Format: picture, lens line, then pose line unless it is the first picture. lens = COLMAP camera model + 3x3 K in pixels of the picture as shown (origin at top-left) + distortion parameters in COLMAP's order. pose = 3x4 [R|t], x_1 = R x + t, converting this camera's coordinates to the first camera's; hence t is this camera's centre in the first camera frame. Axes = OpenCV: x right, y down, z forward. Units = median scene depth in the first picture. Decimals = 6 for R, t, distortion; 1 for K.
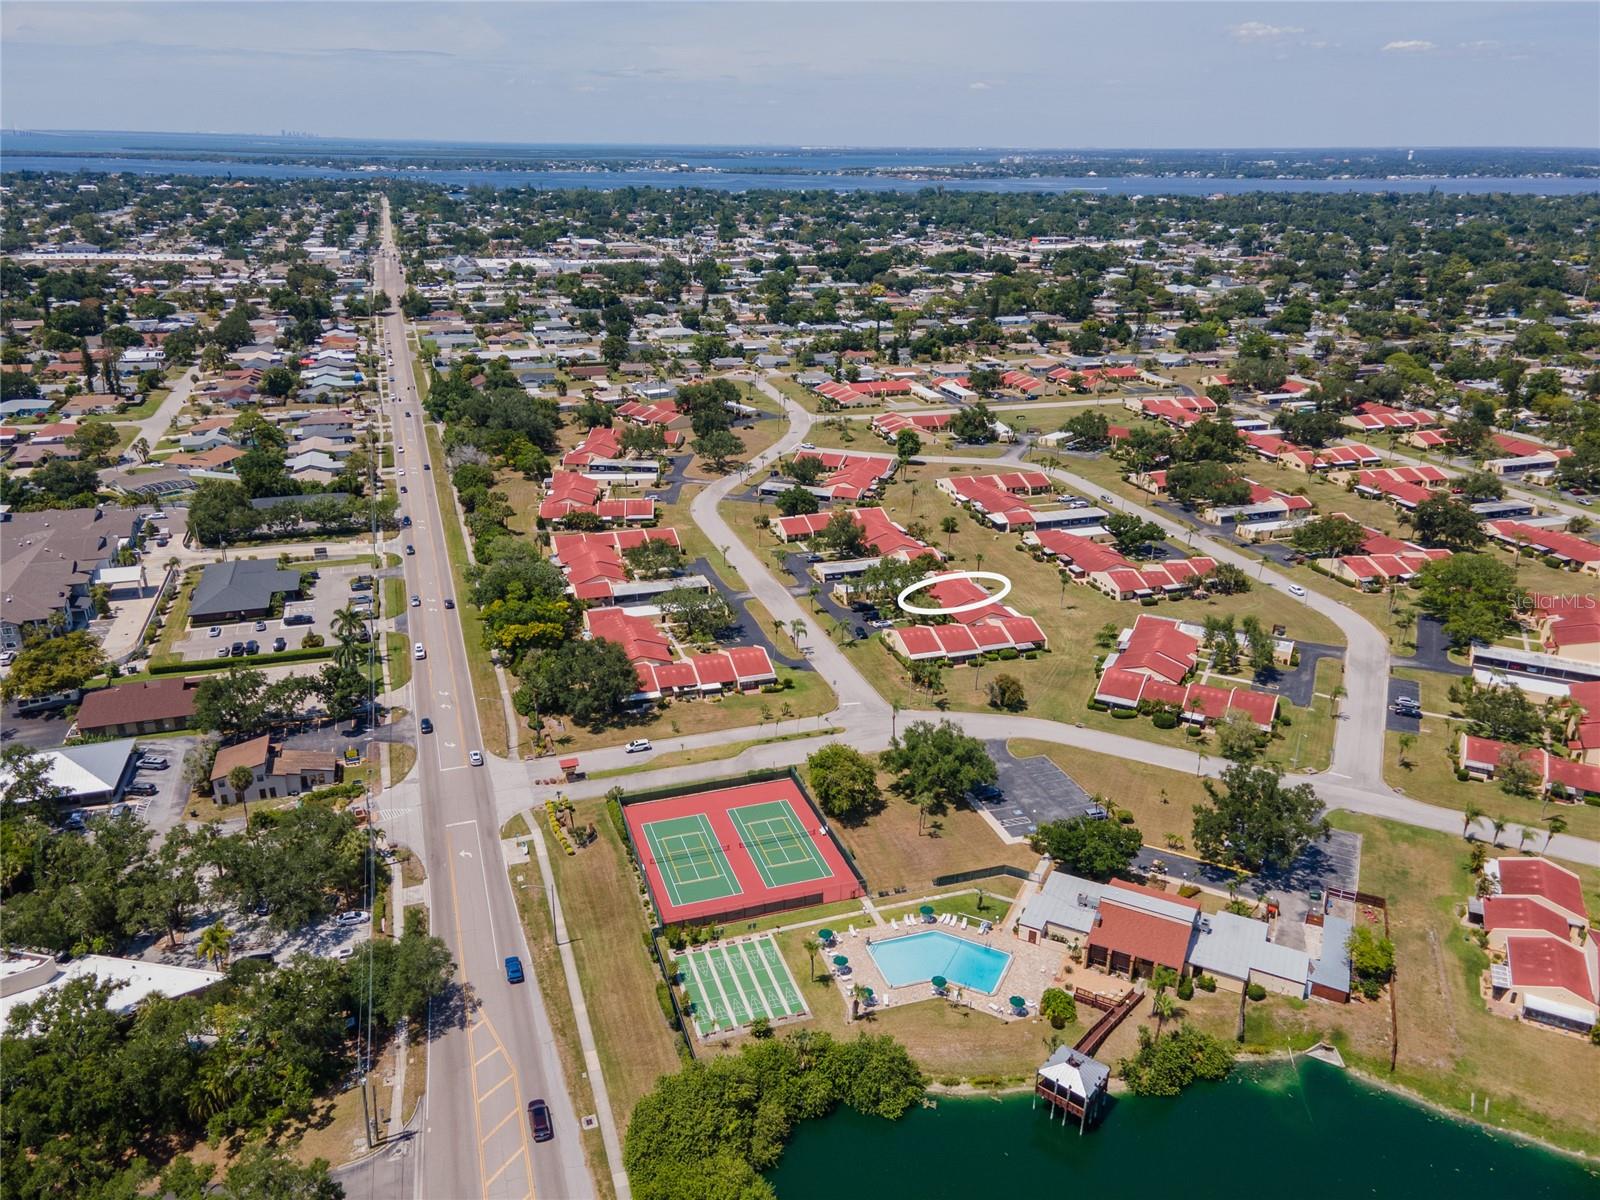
lens RADIAL K [[1162.5, 0, 800.0], [0, 1162.5, 600.0], [0, 0, 1]] dist [0.006880, 0.055837]
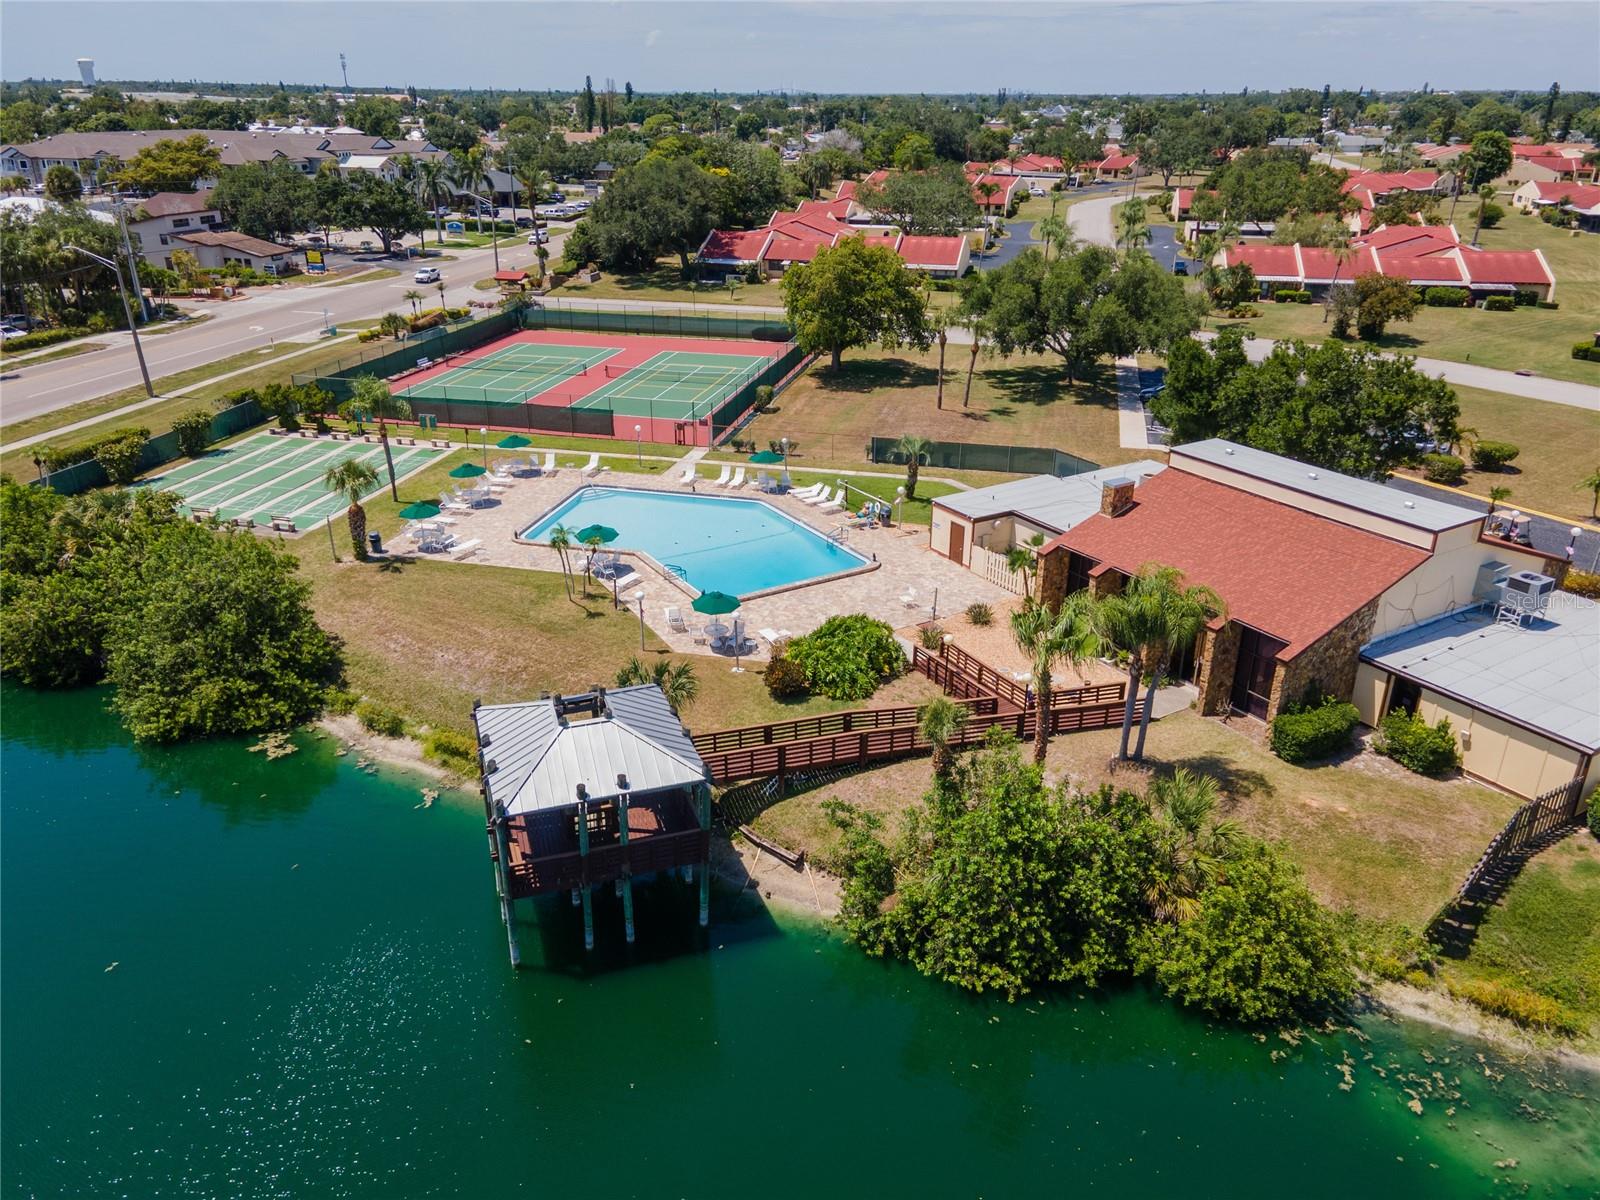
lens RADIAL K [[1162.5, 0, 800.0], [0, 1162.5, 600.0], [0, 0, 1]] dist [0.006880, 0.055837]
pose [[0.848992, 0.200298, -0.488972, 0.179467], [-0.185744, 0.979441, 0.078706, 0.153874], [0.494684, 0.024003, 0.868741, 0.357438]]
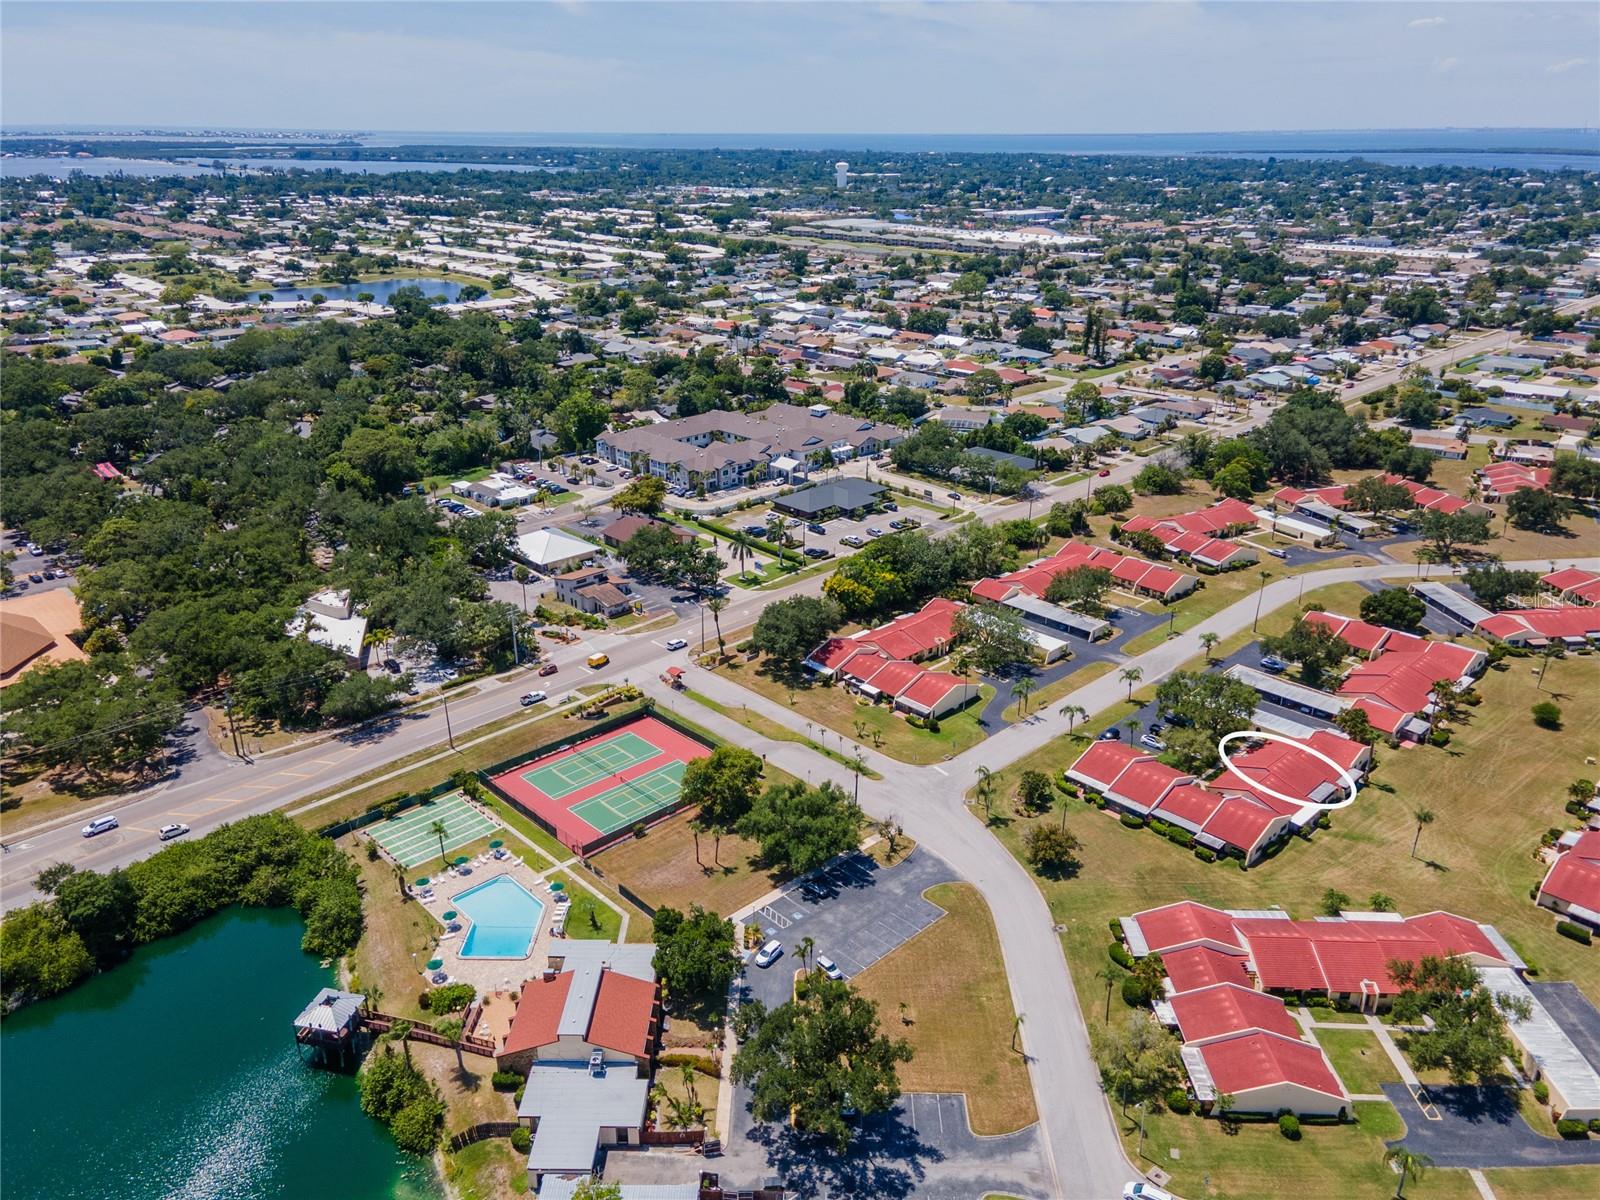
lens RADIAL K [[1162.5, 0, 800.0], [0, 1162.5, 600.0], [0, 0, 1]] dist [0.006880, 0.055837]
pose [[0.434727, 0.331290, -0.837412, 0.532019], [-0.331503, 0.923453, 0.193235, -0.126092], [0.837328, 0.193601, 0.511274, 0.340654]]
